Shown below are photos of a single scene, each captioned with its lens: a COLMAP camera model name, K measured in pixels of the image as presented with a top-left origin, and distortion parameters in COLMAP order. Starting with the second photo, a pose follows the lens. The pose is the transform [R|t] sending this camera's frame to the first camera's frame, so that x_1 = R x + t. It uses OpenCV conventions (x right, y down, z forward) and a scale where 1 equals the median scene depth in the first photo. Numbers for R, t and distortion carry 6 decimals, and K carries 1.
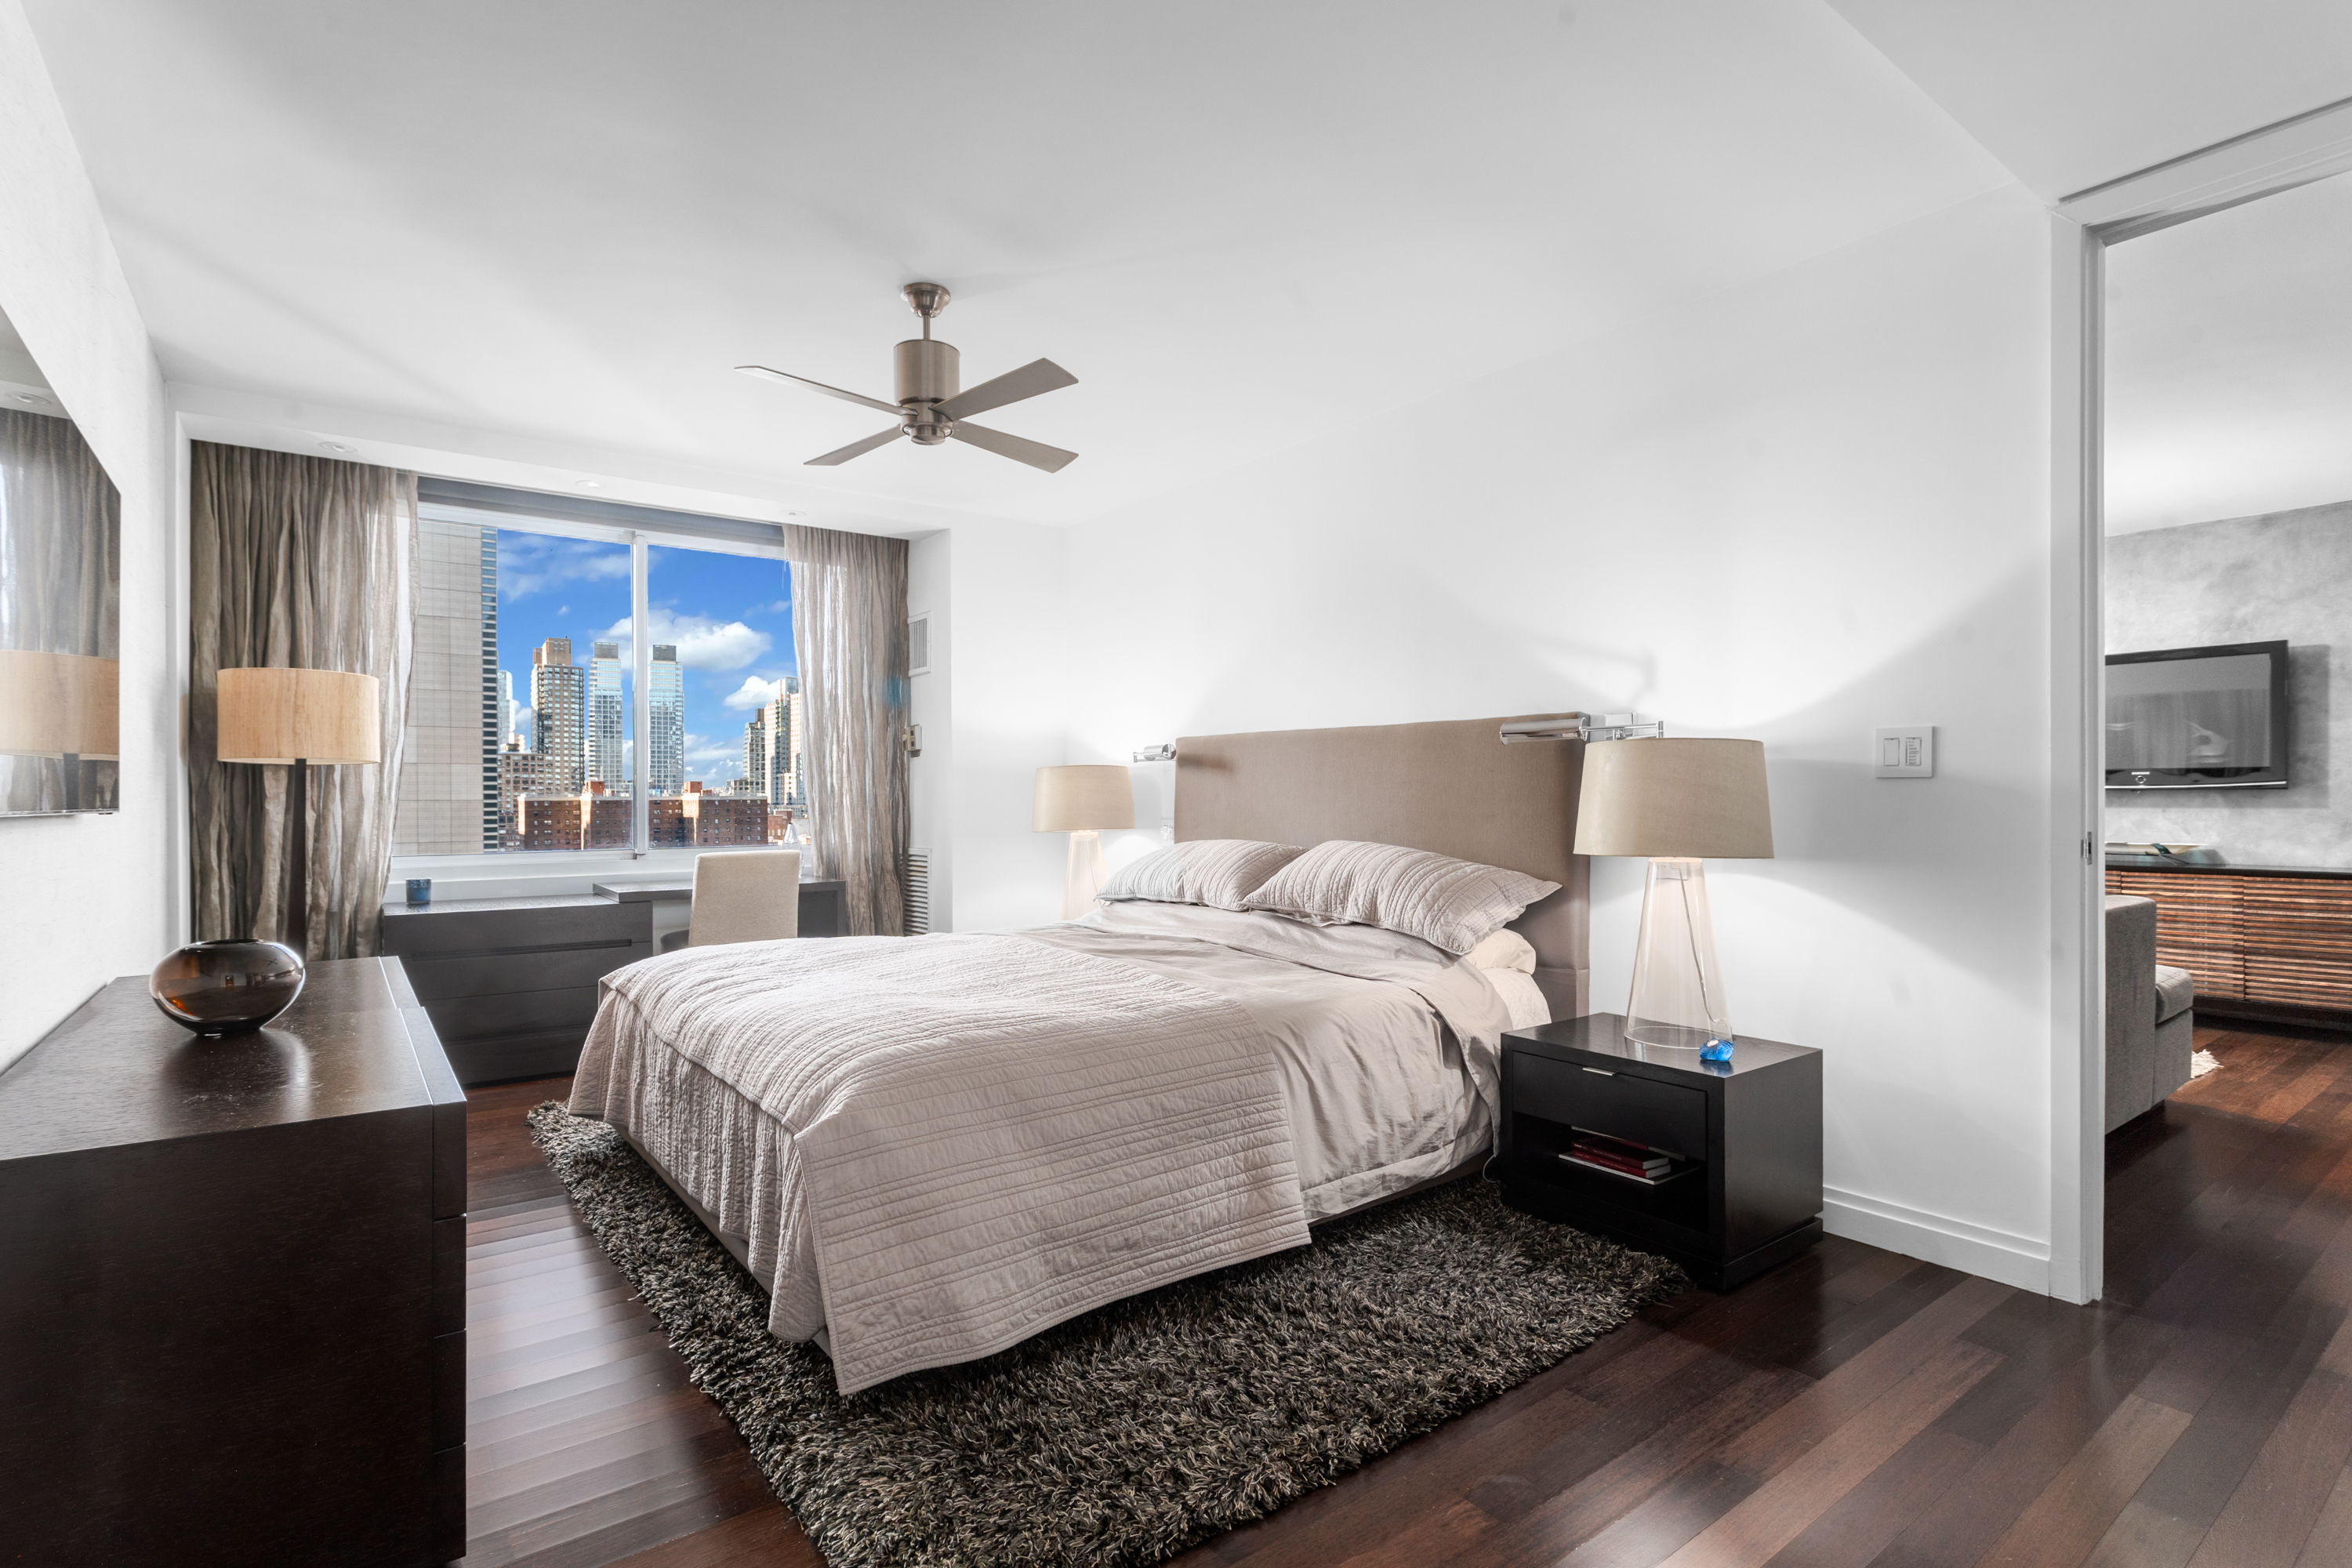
lens RADIAL K [[1135.9, 0, 1176.0], [0, 1135.9, 784.0], [0, 0, 1]] dist [-0.002471, -0.000649]
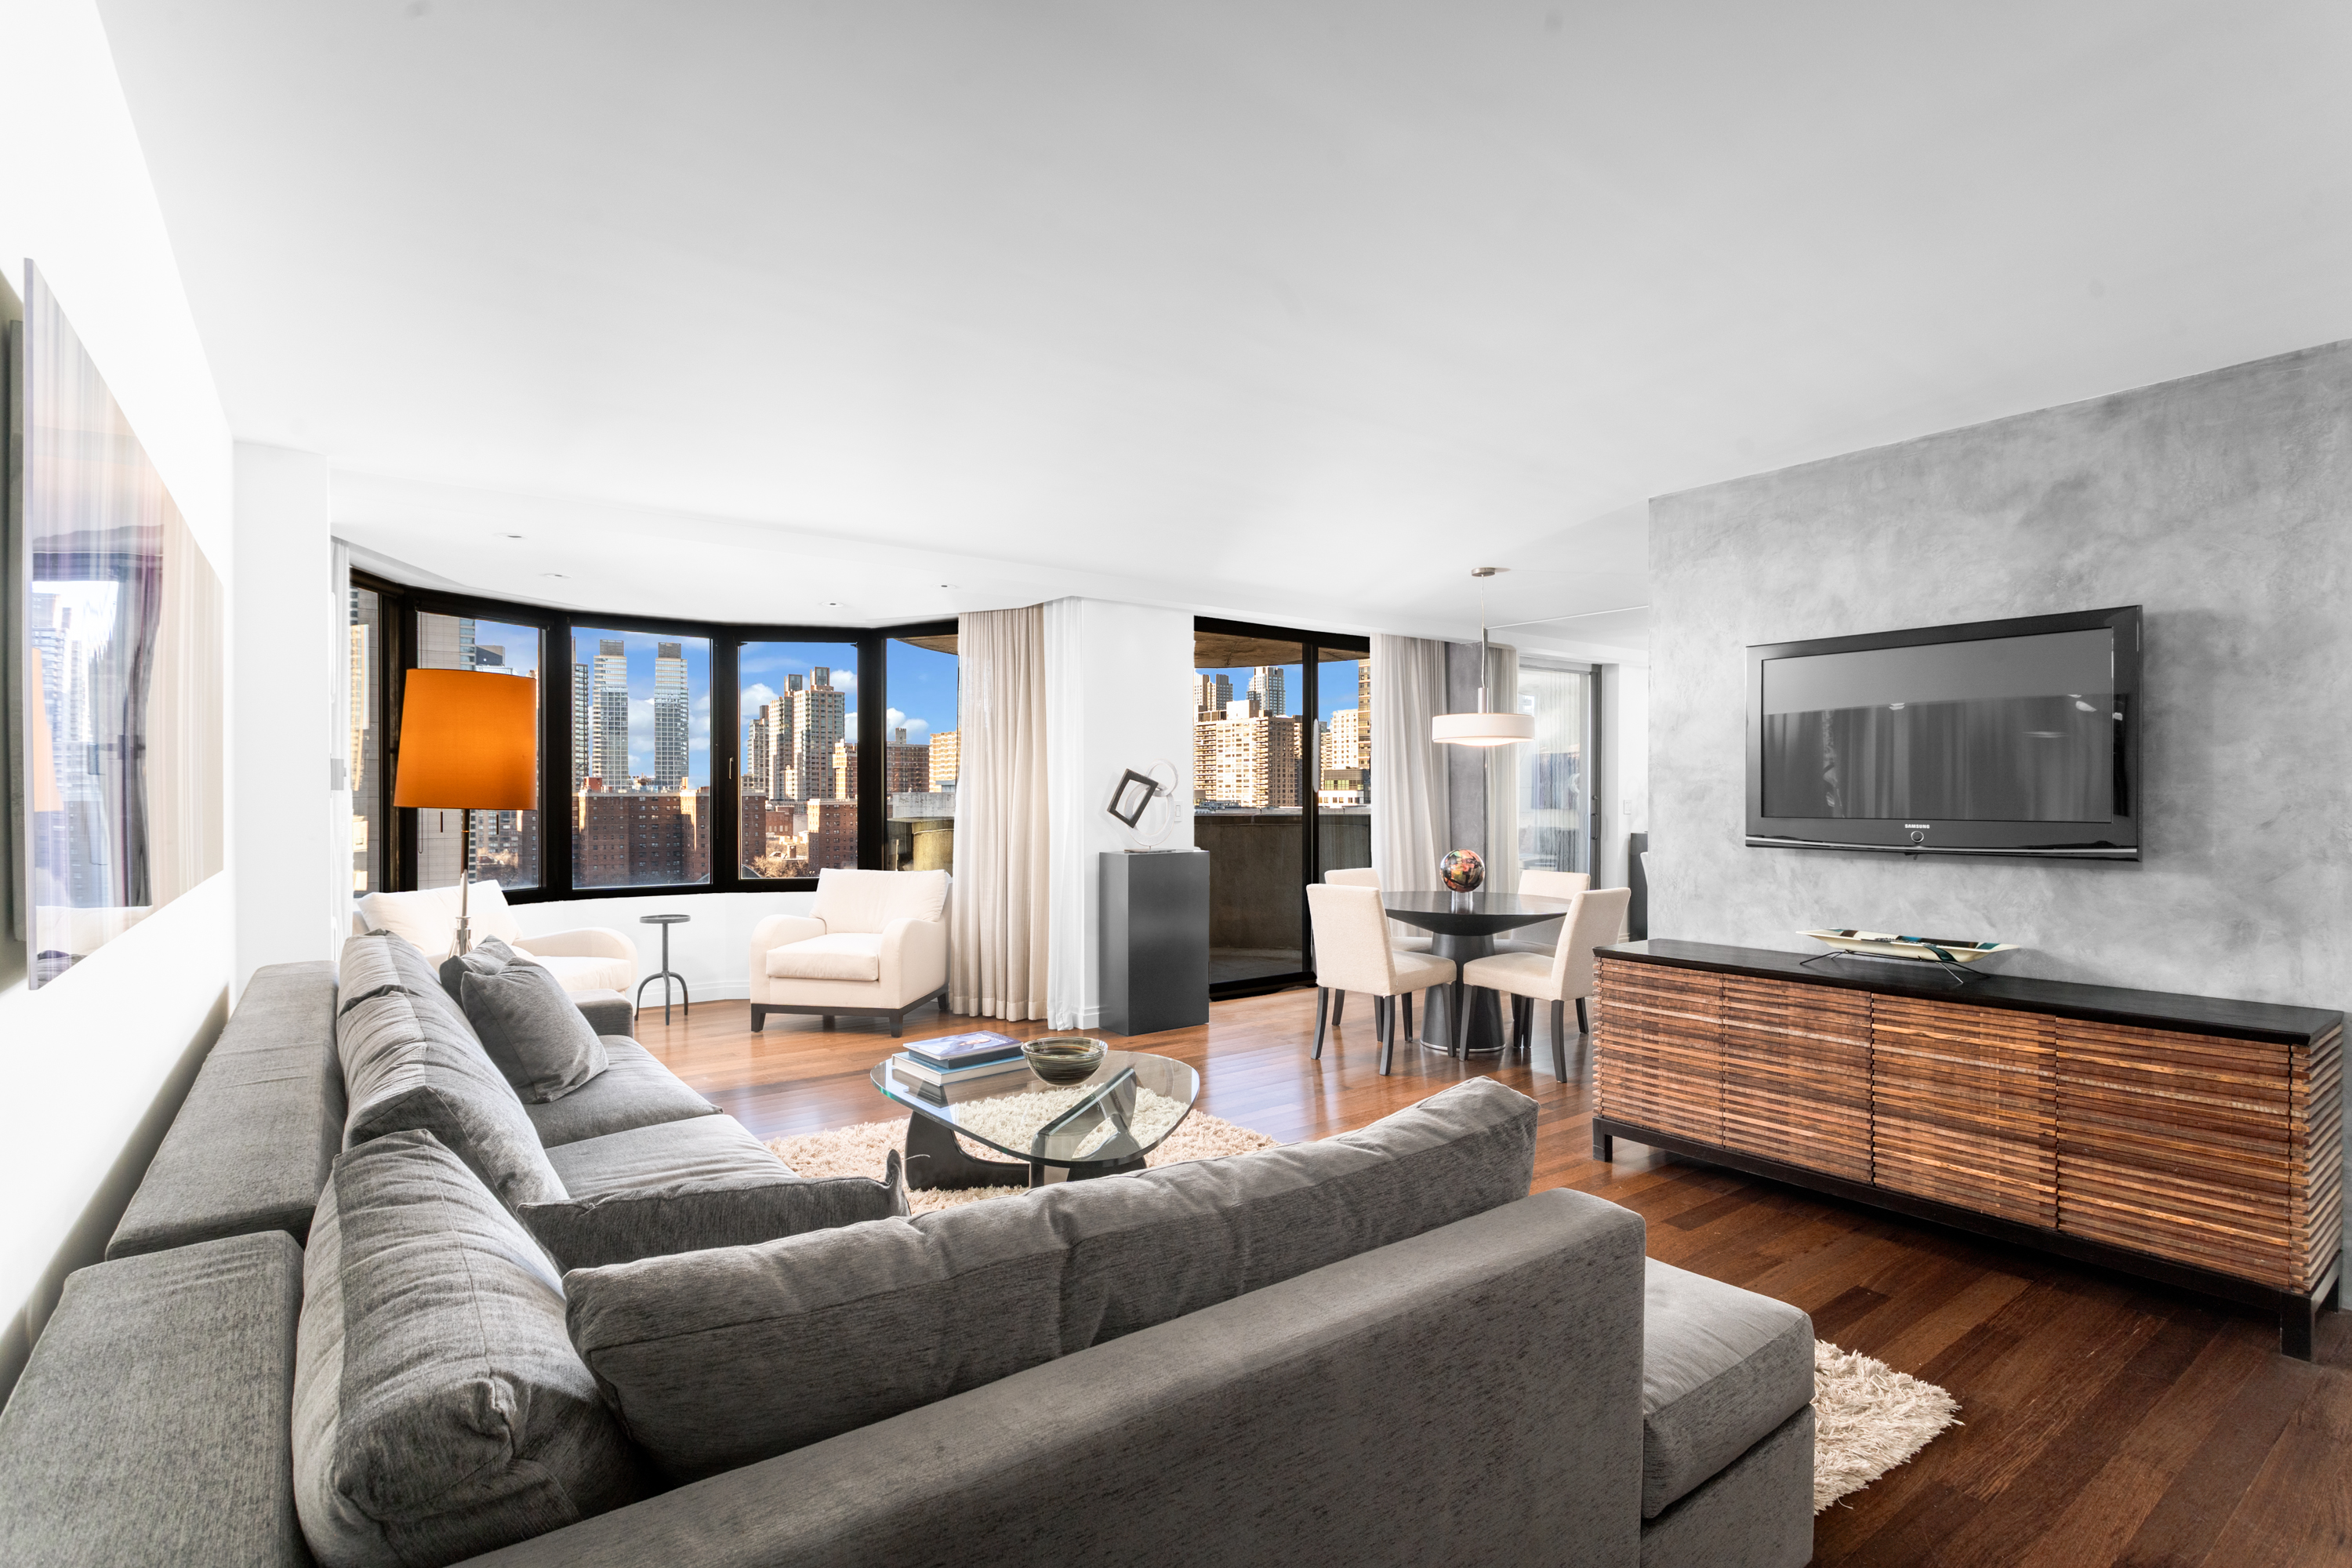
lens RADIAL K [[1131.7, 0, 1176.0], [0, 1131.7, 784.0], [0, 0, 1]] dist [0.001845, 0.000425]
pose [[0.999980, -0.001572, -0.006058, 0.483031], [0.001600, 0.999988, 0.004649, -0.038460], [0.006050, -0.004659, 0.999971, 0.408780]]
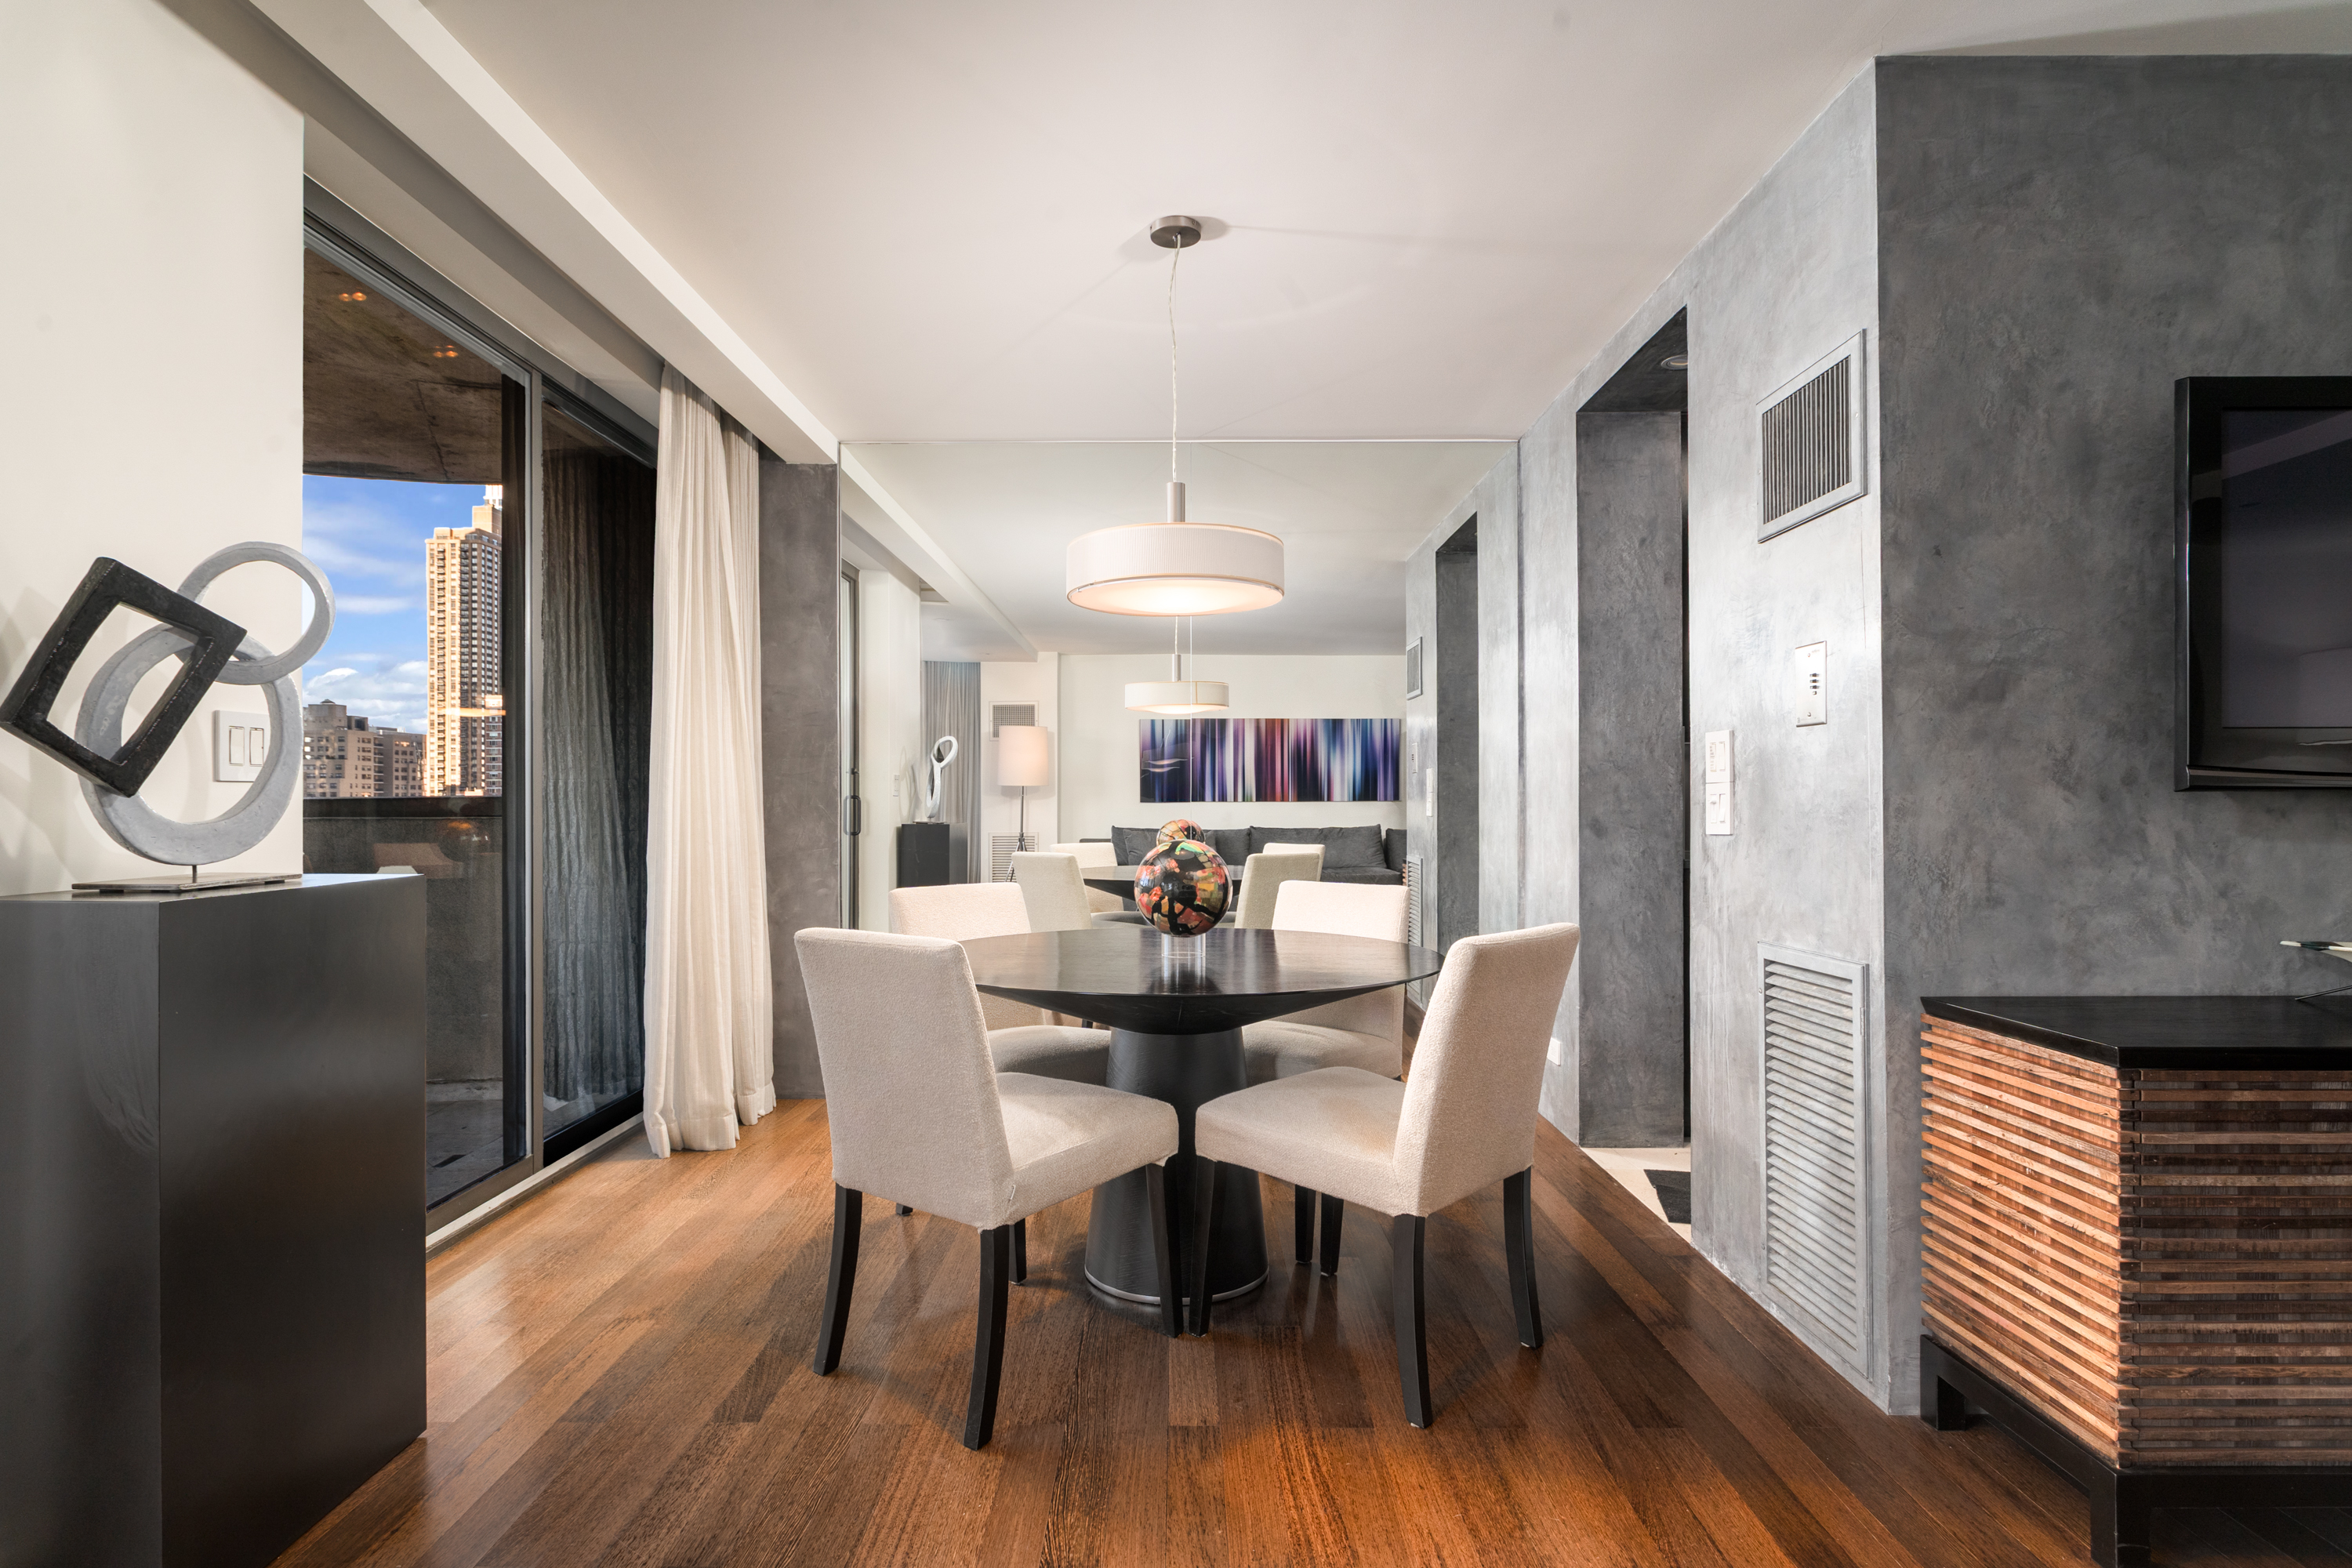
lens RADIAL K [[1226.9, 0, 1176.0], [0, 1226.9, 784.0], [0, 0, 1]] dist [-0.001991, -0.000601]
pose [[0.600197, 0.004725, 0.799838, 0.350845], [-0.002118, 0.999988, -0.004318, 0.006367], [-0.799849, 0.000898, 0.600201, 1.160113]]
